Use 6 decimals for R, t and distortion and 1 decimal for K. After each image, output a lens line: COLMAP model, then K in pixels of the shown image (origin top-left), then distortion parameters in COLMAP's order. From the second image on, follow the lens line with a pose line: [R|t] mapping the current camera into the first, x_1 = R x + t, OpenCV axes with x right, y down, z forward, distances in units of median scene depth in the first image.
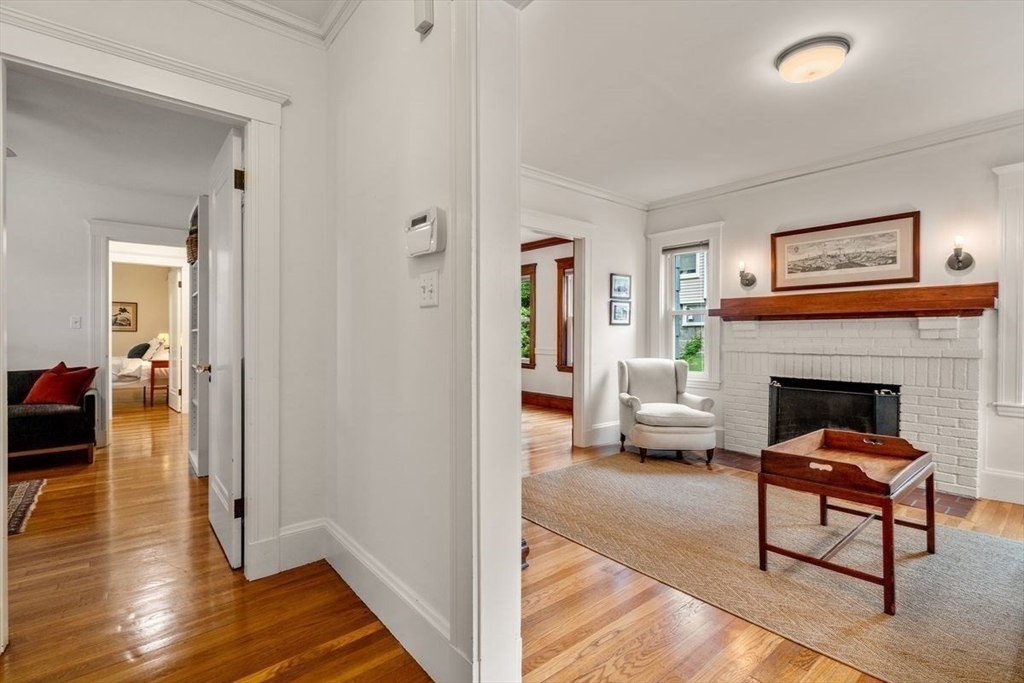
lens RADIAL K [[477.4, 0, 506.7], [0, 477.4, 341.2], [0, 0, 1]] dist [-0.002318, 0.002254]
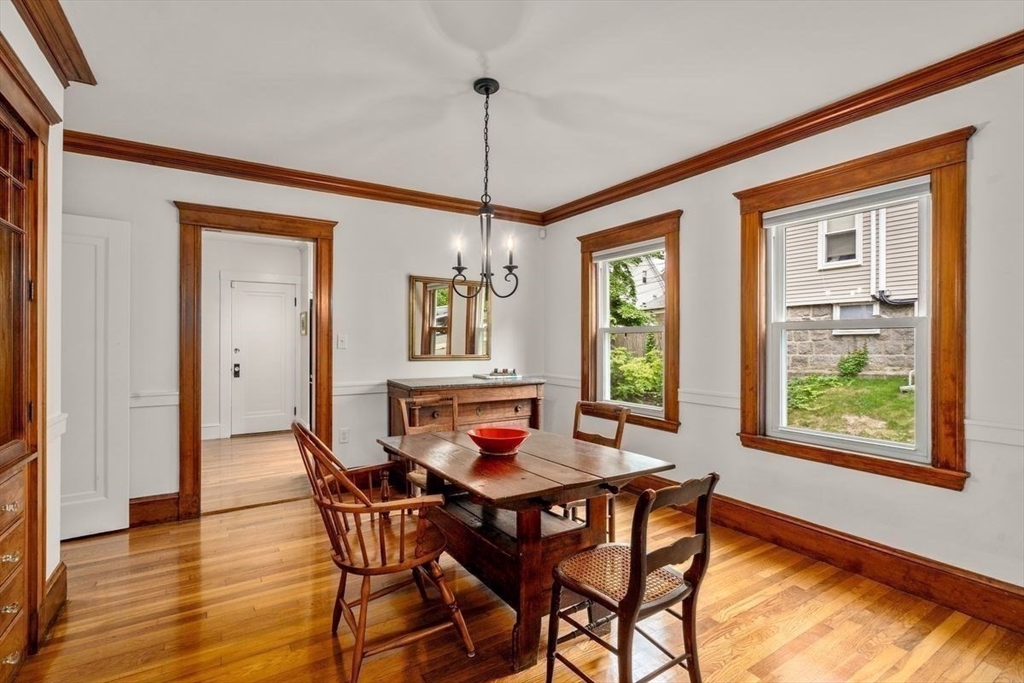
lens RADIAL K [[477.4, 0, 520.3], [0, 477.4, 340.1], [0, 0, 1]] dist [-0.002318, 0.002254]
pose [[0.995099, -0.002430, -0.098849, -0.102055], [0.000850, 0.999871, -0.016031, -0.054268], [0.098875, 0.015868, 0.994973, 1.051295]]
